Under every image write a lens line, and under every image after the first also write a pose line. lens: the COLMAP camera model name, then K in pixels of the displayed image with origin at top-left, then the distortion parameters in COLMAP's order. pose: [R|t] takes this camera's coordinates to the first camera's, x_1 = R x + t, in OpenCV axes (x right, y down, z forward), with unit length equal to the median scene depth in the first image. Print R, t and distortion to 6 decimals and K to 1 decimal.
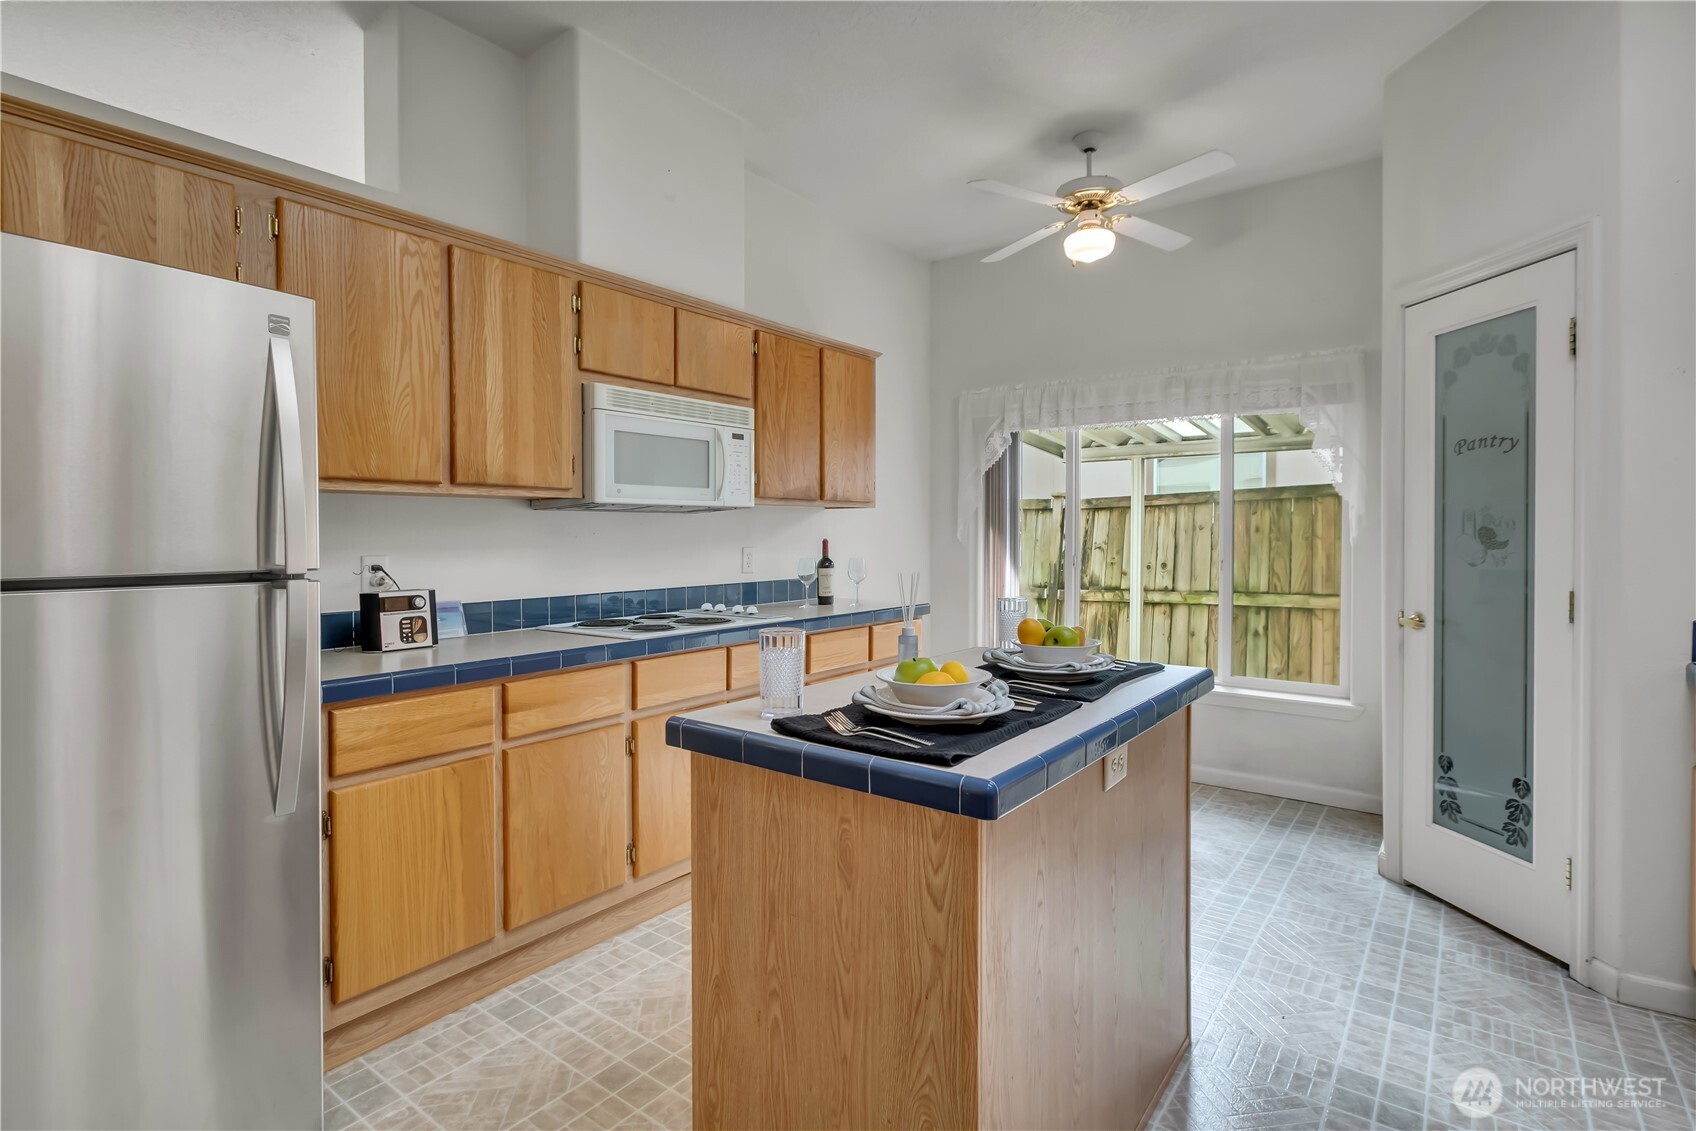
lens RADIAL K [[827.6, 0, 852.6], [0, 827.6, 548.9], [0, 0, 1]] dist [0.000070, -0.000130]
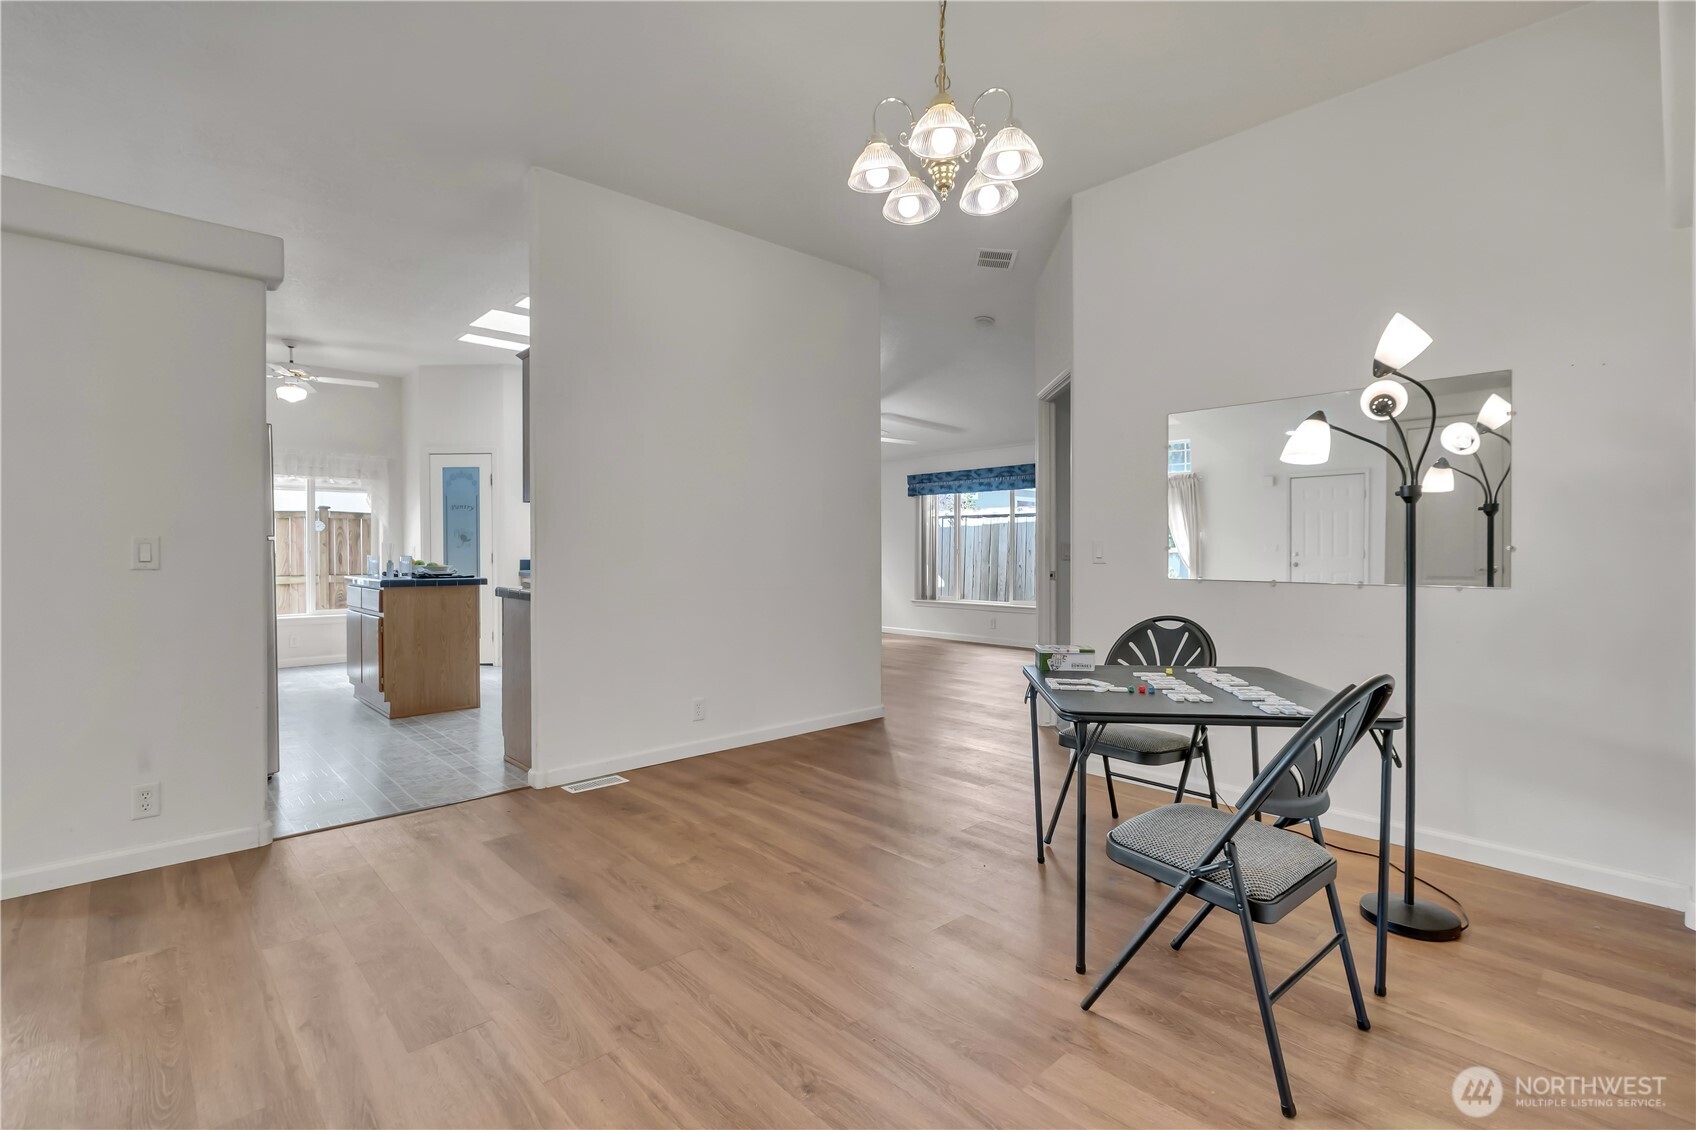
lens RADIAL K [[760.3, 0, 848.0], [0, 760.3, 565.0], [0, 0, 1]] dist [0.000557, 0.000191]
pose [[0.165741, -0.012764, 0.986087, -1.829061], [0.015673, 0.999824, 0.010308, 0.081787], [-0.986045, 0.013746, 0.165912, -0.894897]]
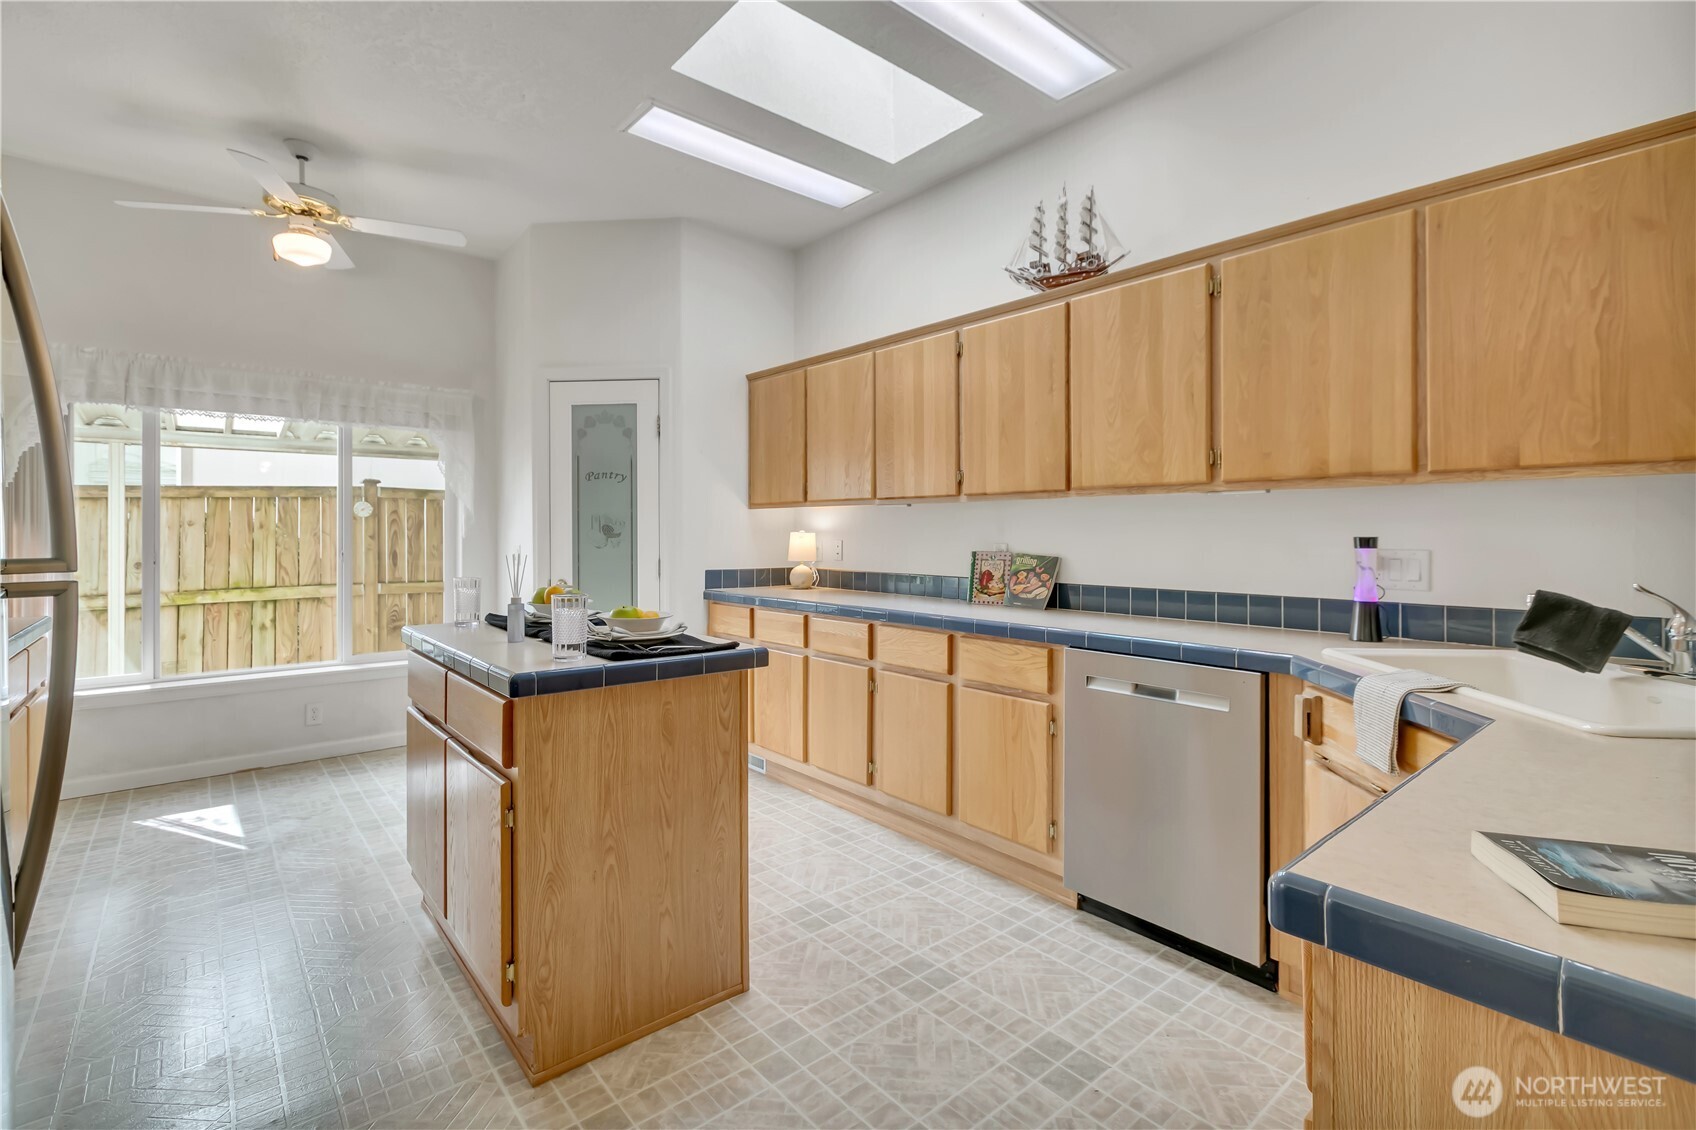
lens RADIAL K [[770.4, 0, 856.2], [0, 770.4, 540.1], [0, 0, 1]] dist [-0.000817, 0.000969]
pose [[0.214189, -0.006638, 0.976770, -0.698450], [0.016679, 0.999856, 0.003137, 0.008530], [-0.976650, 0.015619, 0.214269, 0.165611]]
